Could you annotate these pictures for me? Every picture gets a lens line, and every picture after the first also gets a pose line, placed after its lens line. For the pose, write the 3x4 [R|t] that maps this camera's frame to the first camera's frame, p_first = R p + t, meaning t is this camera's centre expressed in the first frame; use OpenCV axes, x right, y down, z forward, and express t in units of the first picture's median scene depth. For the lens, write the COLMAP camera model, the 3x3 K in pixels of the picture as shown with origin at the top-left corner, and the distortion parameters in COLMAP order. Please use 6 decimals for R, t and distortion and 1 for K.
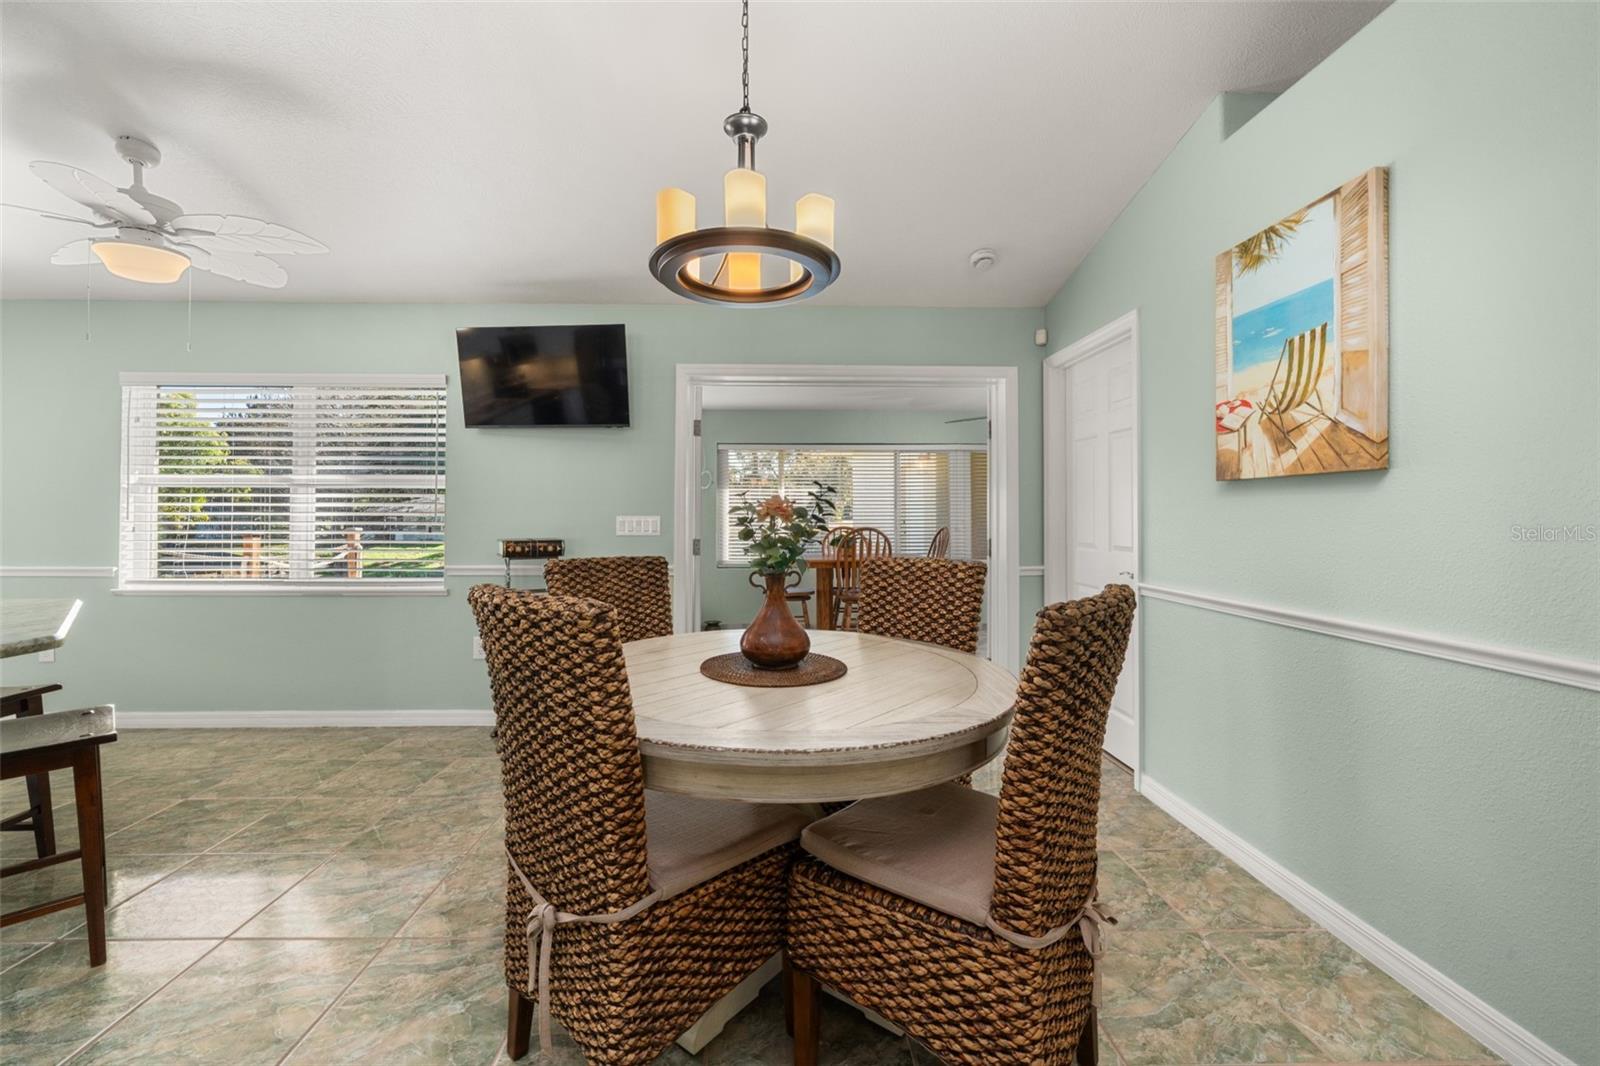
lens RADIAL K [[633.3, 0, 768.1], [0, 633.3, 510.3], [0, 0, 1]] dist [-0.001427, -0.000060]
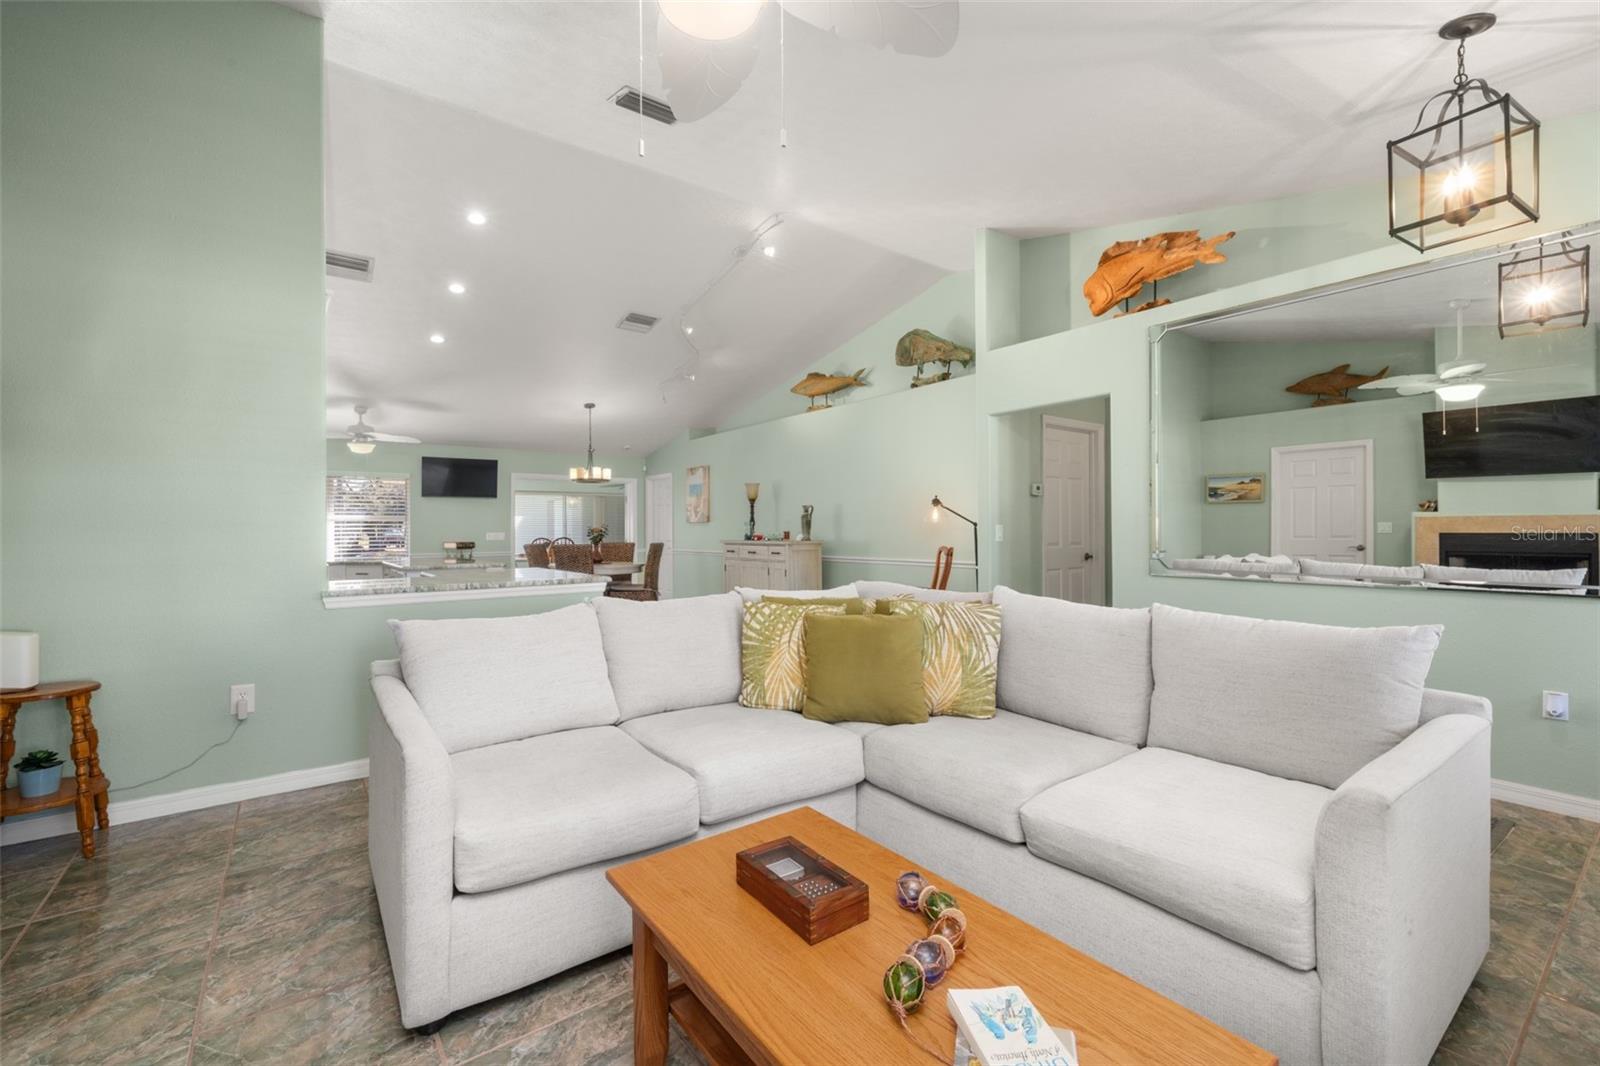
lens RADIAL K [[633.3, 0, 795.0], [0, 633.3, 526.8], [0, 0, 1]] dist [-0.001427, -0.000060]
pose [[0.789117, -0.008744, 0.614180, -0.886047], [0.005424, 0.999959, 0.007268, -0.028377], [-0.614219, -0.002404, 0.789132, -1.868385]]
